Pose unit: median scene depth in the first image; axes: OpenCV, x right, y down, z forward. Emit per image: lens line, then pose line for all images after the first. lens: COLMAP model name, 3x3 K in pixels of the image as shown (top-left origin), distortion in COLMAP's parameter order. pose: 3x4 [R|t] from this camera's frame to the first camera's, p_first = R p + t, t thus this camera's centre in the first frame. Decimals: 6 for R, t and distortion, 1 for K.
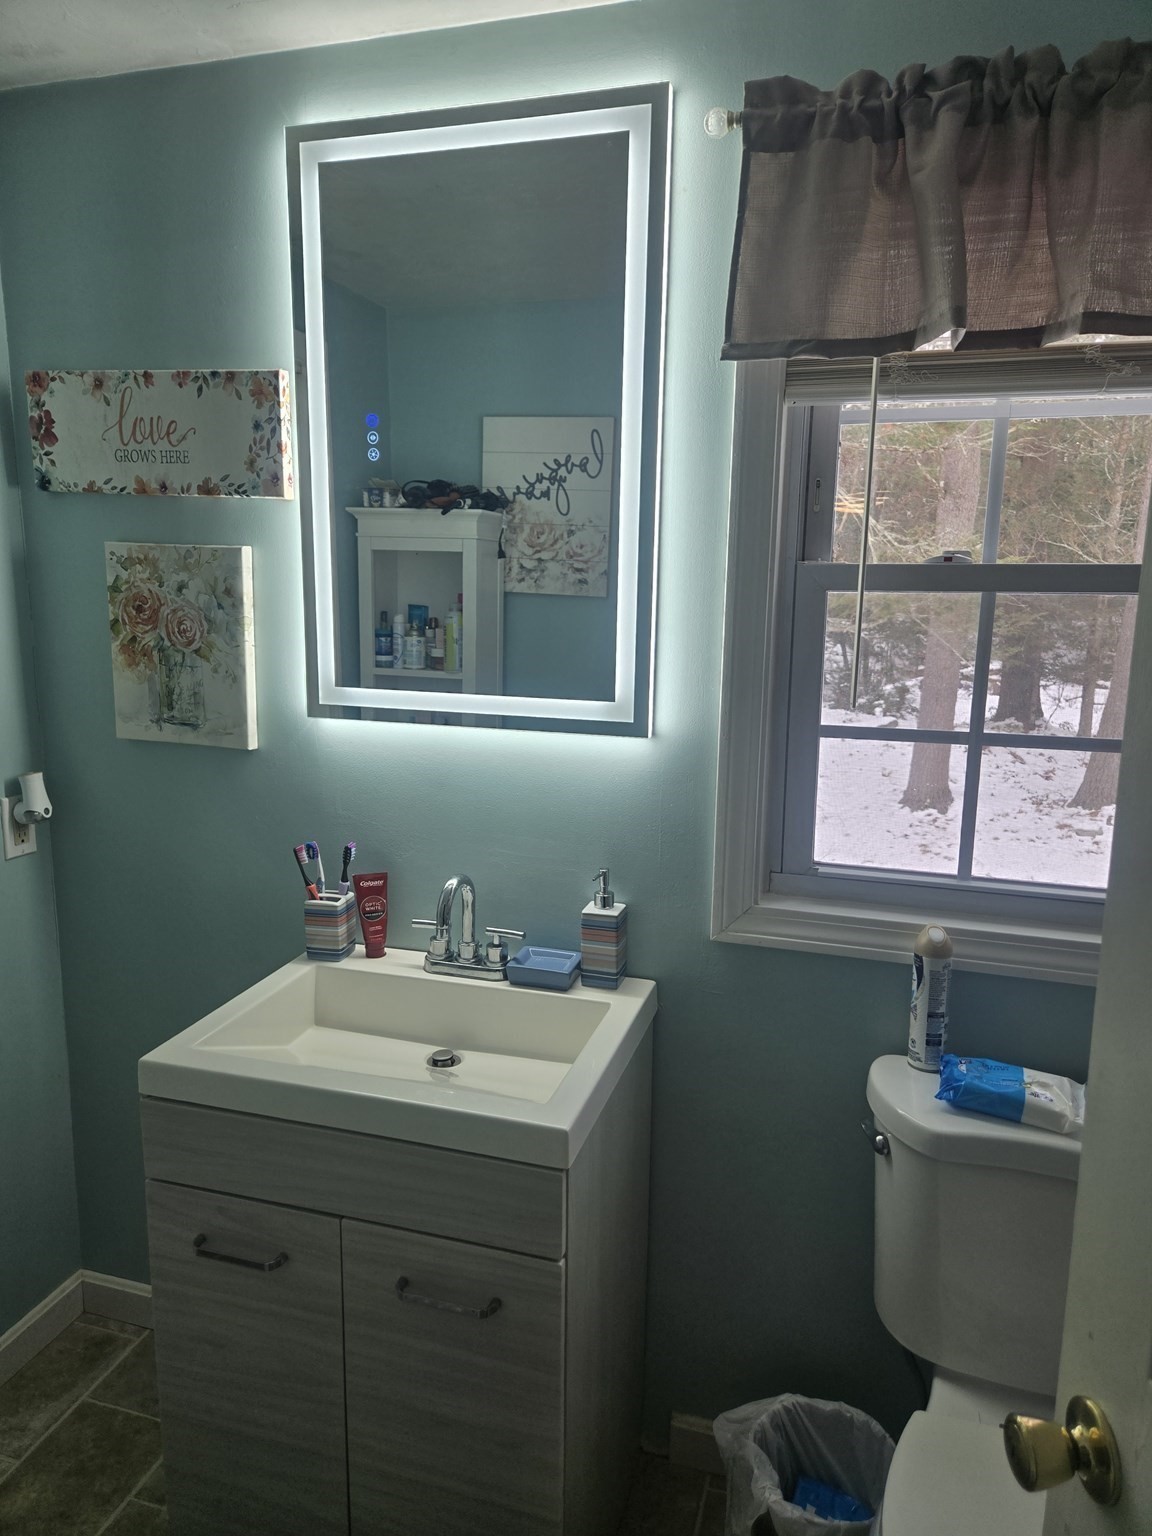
lens RADIAL K [[1020.6, 0, 584.9], [0, 1020.6, 764.7], [0, 0, 1]] dist [0.037701, -0.041176]
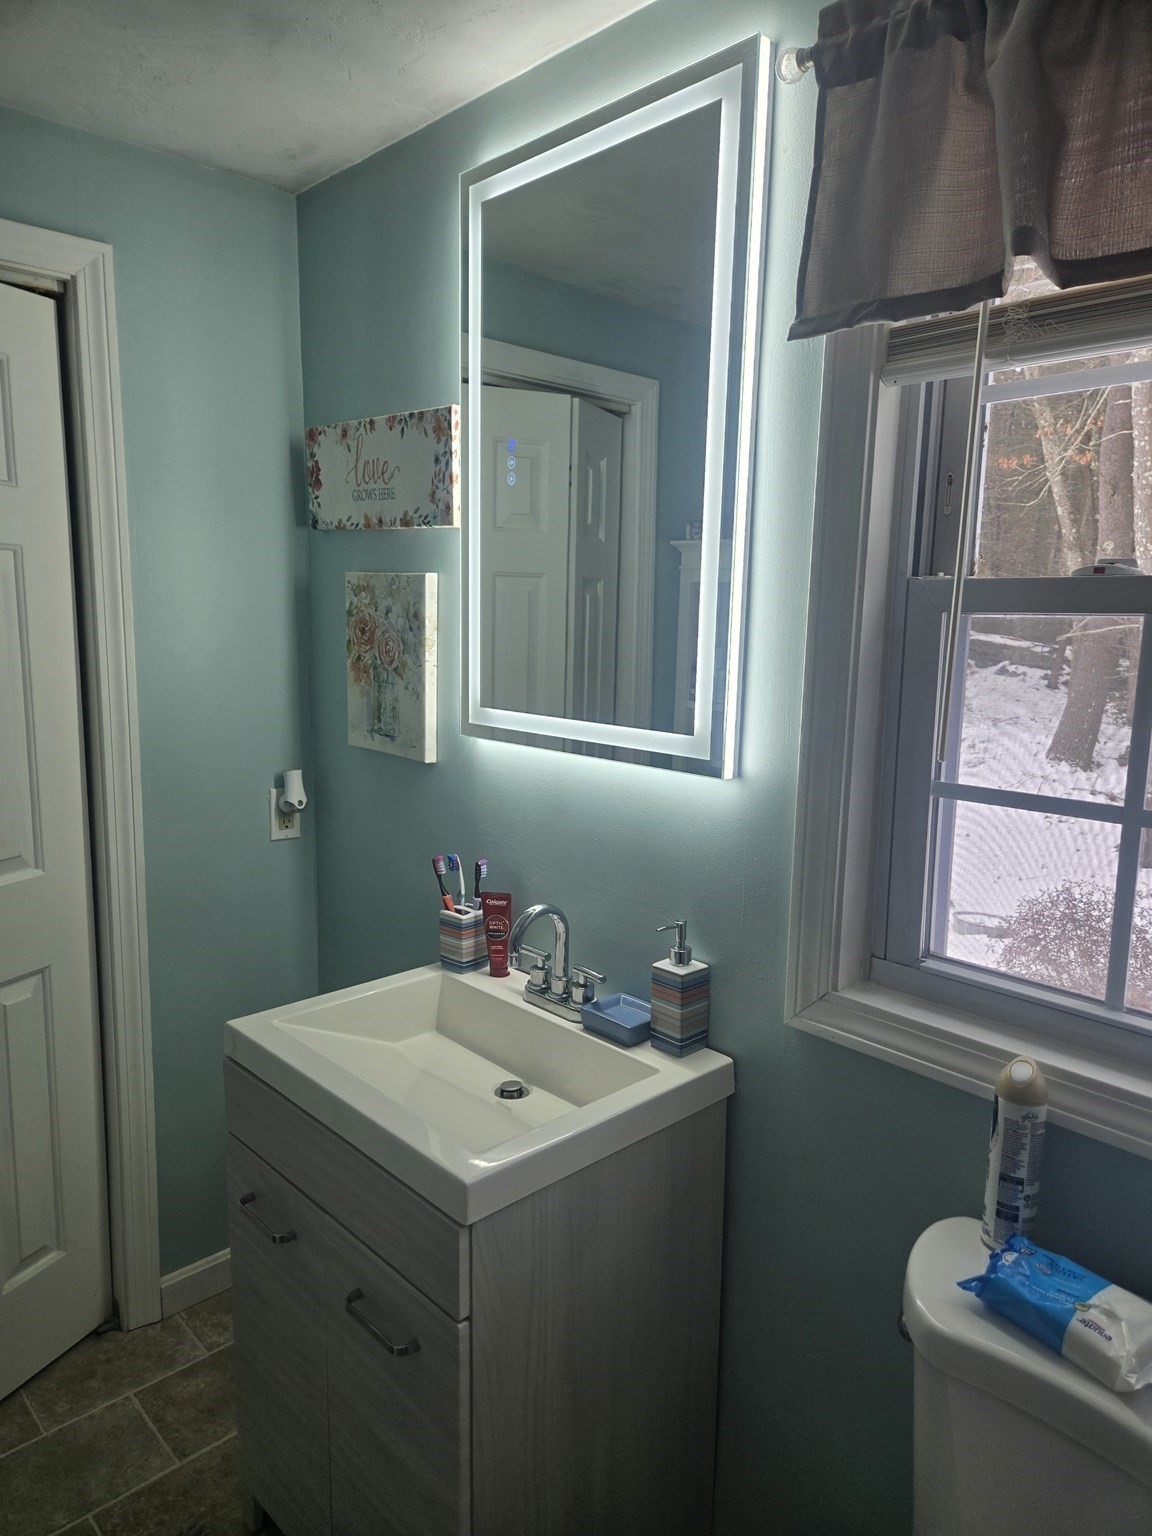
lens RADIAL K [[1020.6, 0, 567.1], [0, 1020.6, 776.5], [0, 0, 1]] dist [0.037701, -0.041176]
pose [[0.868282, 0.080636, -0.489473, 0.360872], [-0.092812, 0.995683, -0.000610, -0.014850], [0.487311, 0.045959, 0.872018, 0.159288]]
